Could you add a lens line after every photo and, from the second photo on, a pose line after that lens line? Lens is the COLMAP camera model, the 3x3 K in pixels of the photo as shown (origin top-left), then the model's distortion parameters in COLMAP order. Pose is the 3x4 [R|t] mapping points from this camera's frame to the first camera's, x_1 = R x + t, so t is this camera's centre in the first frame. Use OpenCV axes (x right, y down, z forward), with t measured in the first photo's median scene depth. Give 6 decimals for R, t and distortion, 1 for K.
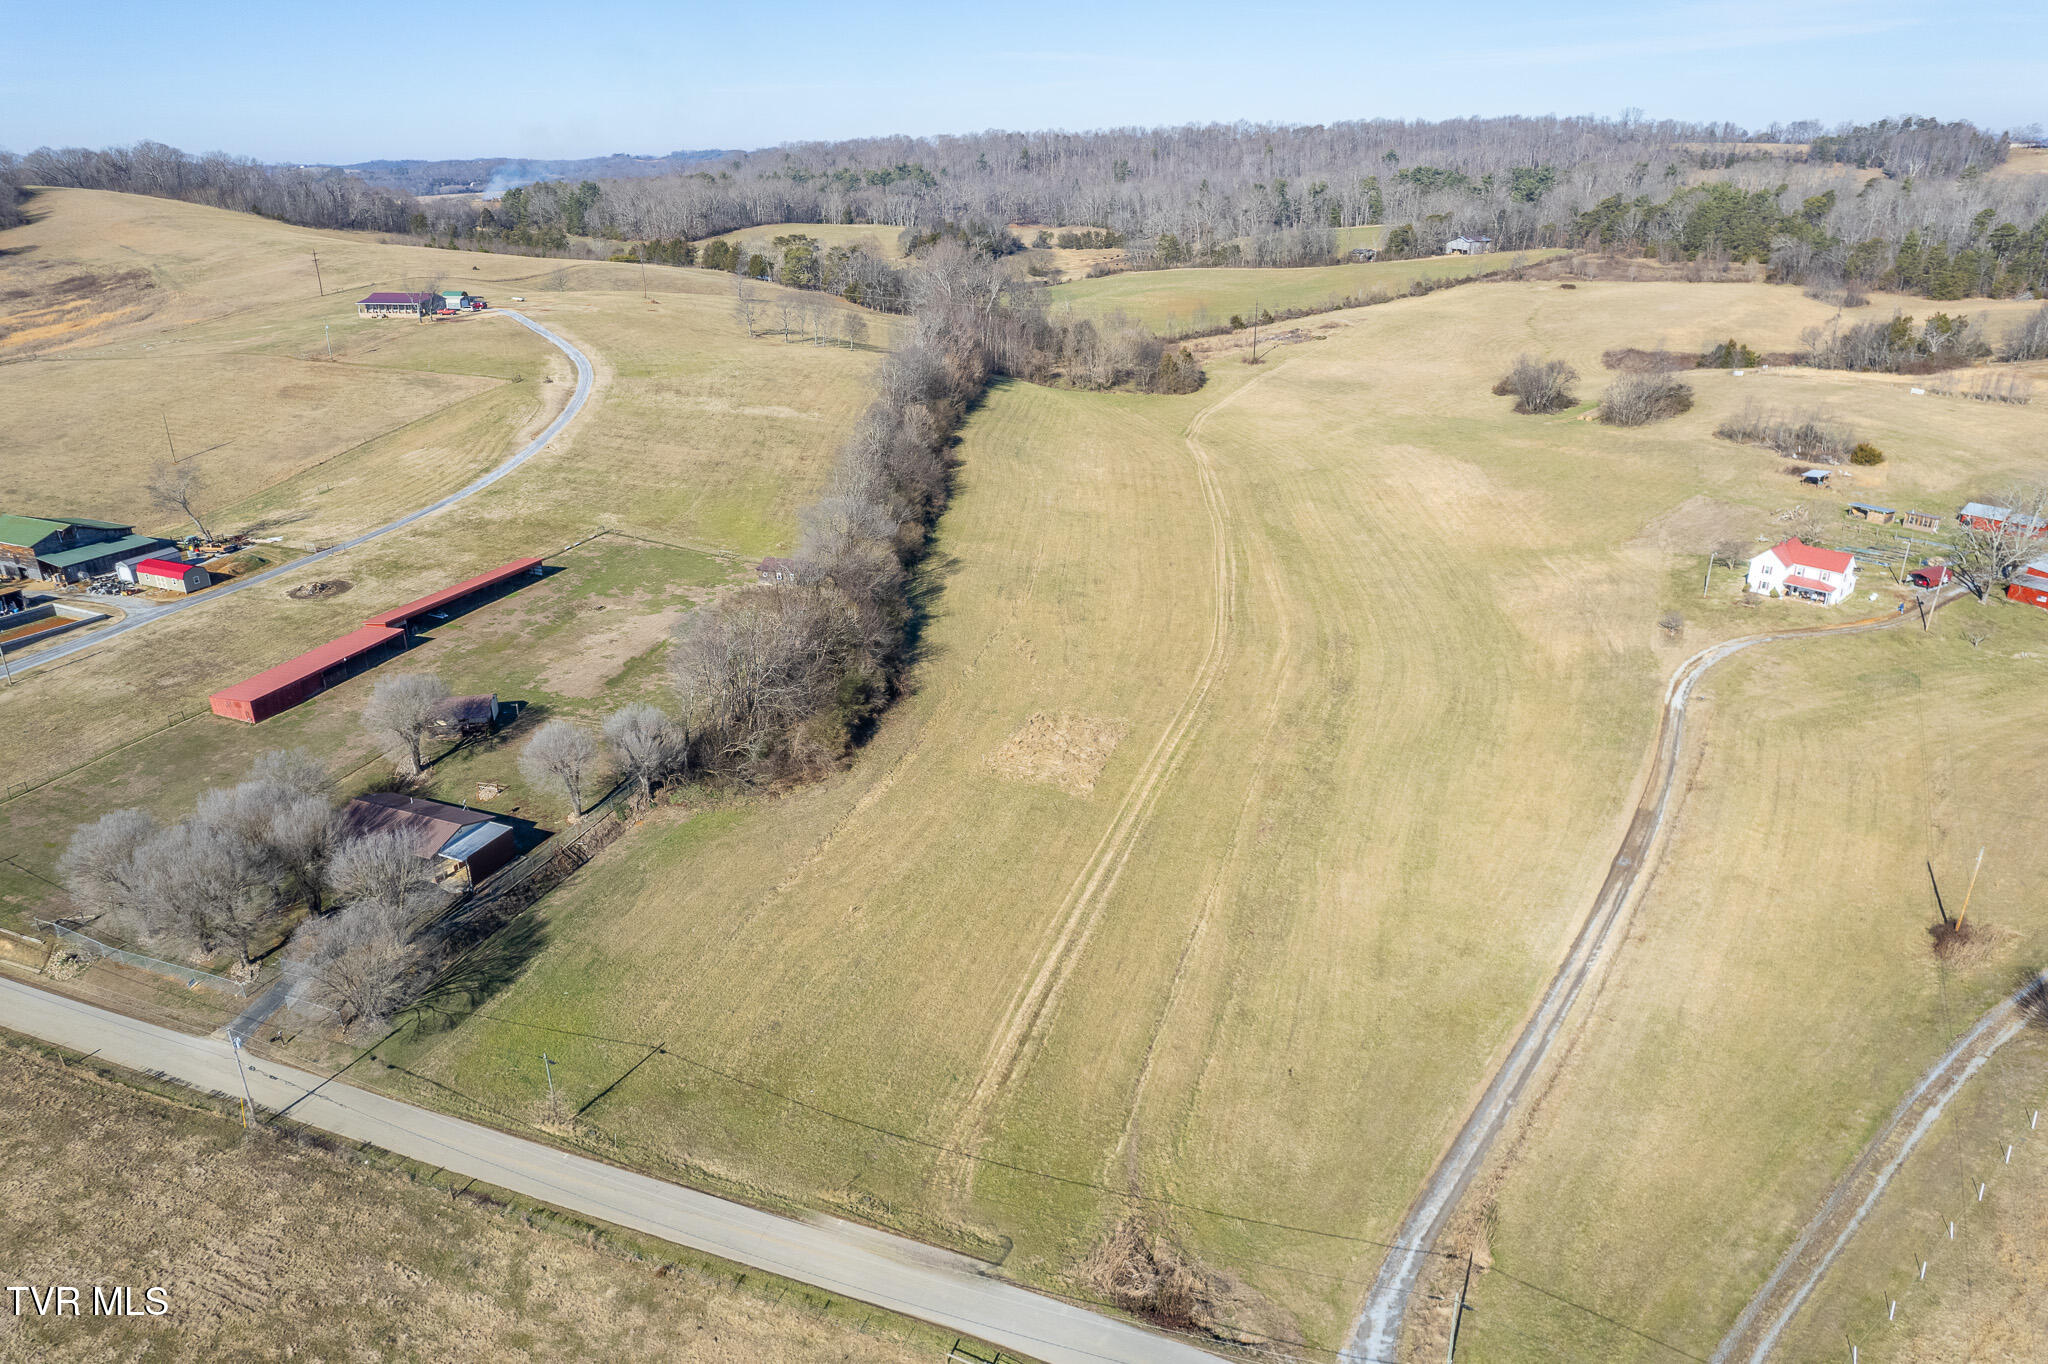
lens RADIAL K [[1312.9, 0, 1025.3], [0, 1312.9, 694.9], [0, 0, 1]] dist [-0.076478, 0.060634]
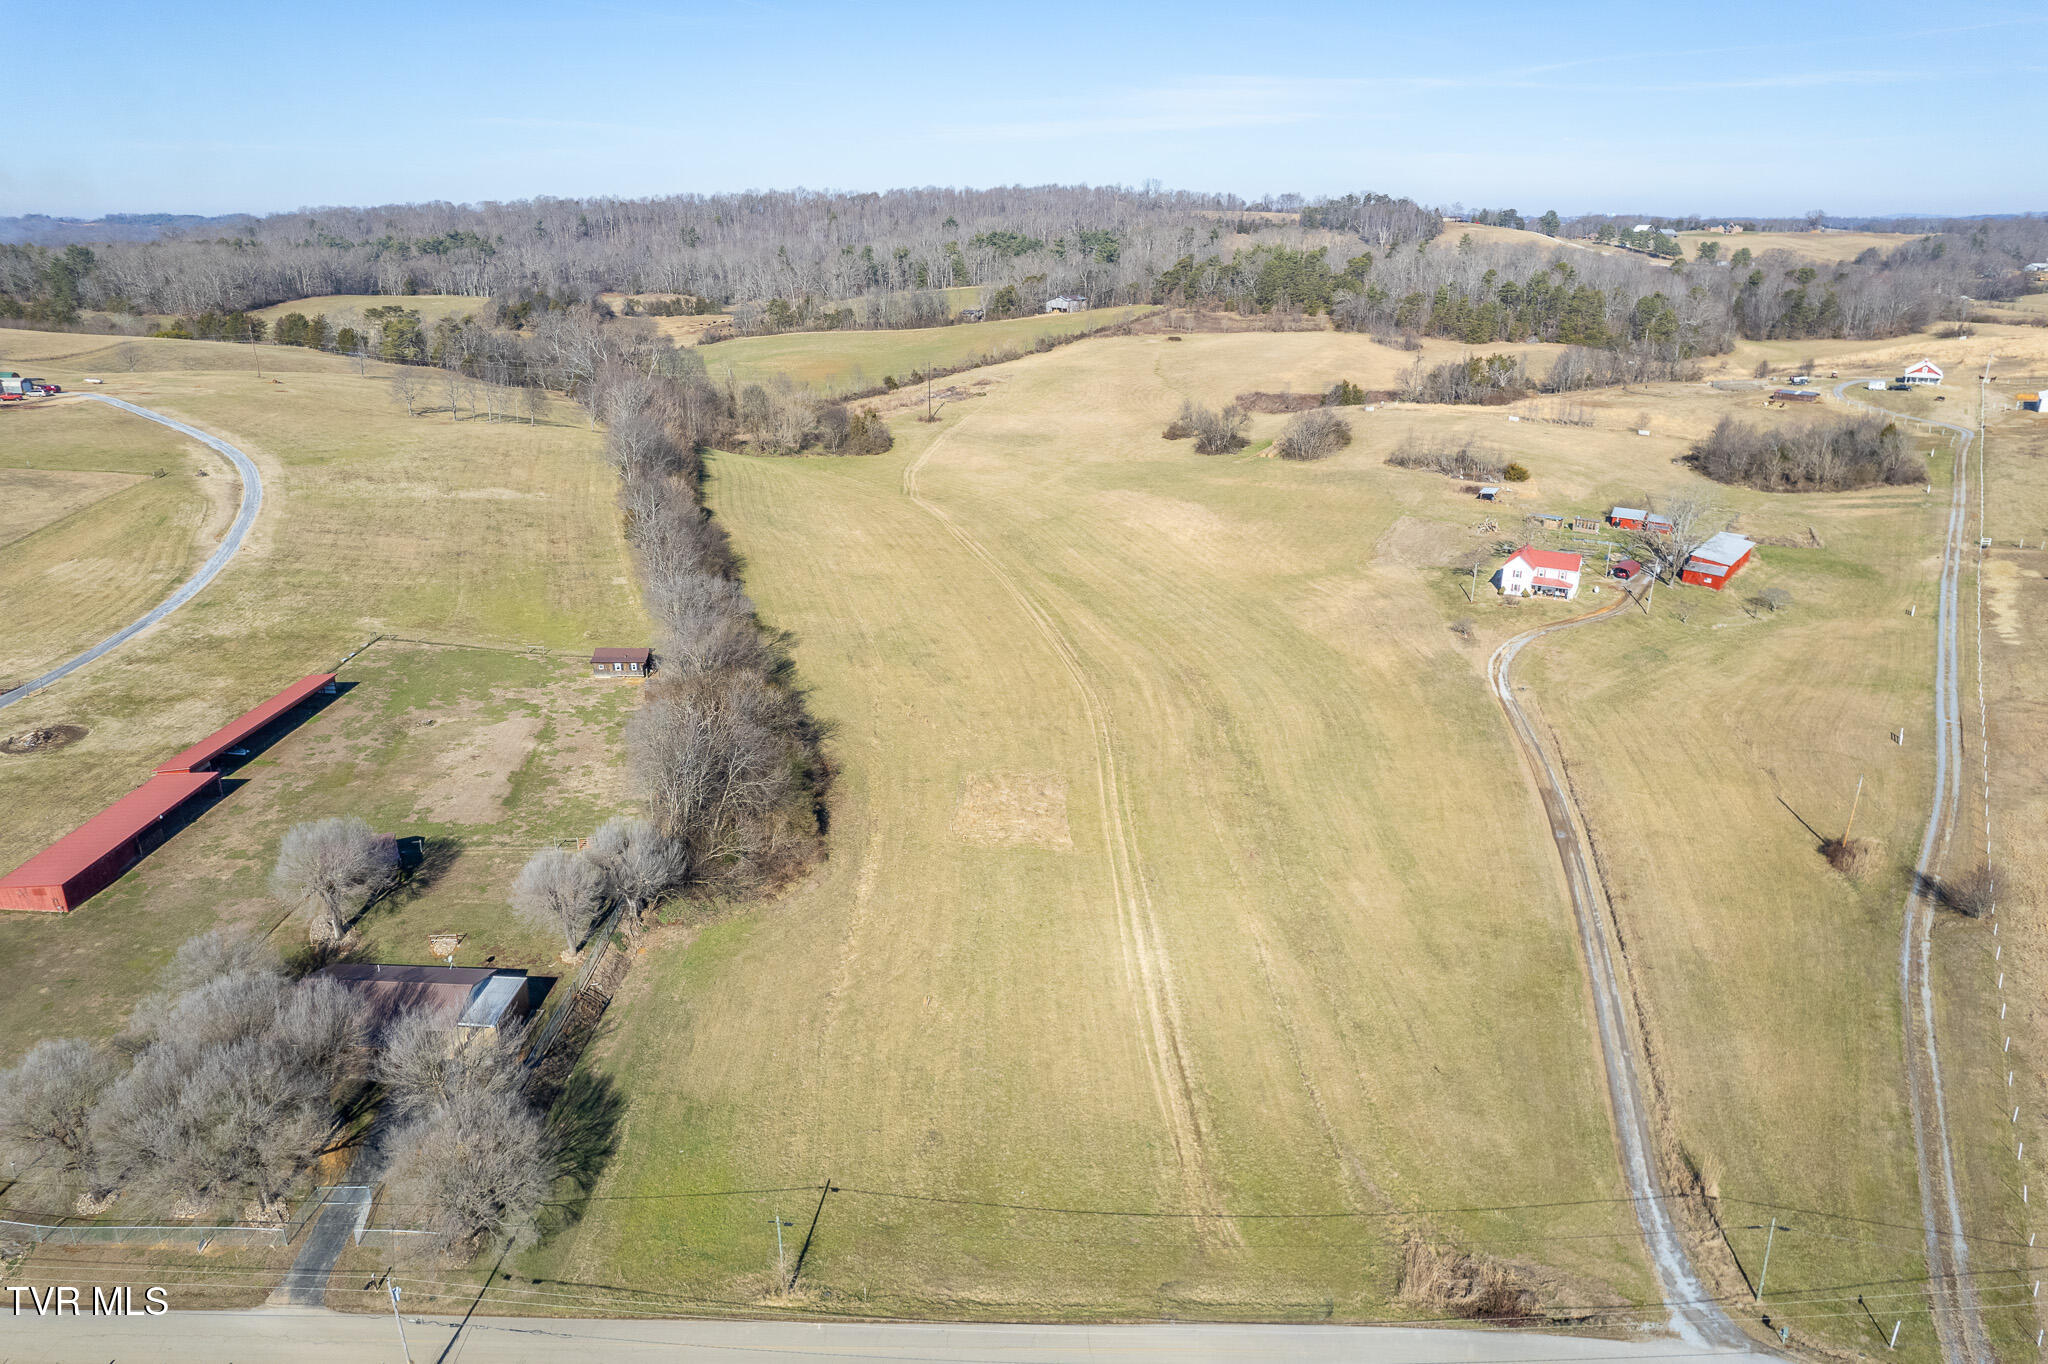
lens RADIAL K [[1312.9, 0, 1025.3], [0, 1312.9, 694.9], [0, 0, 1]] dist [-0.076478, 0.060634]
pose [[0.939296, -0.107128, 0.325955, -0.125269], [0.122043, 0.992195, -0.025593, -0.007644], [-0.320669, 0.063820, 0.945039, 0.027330]]
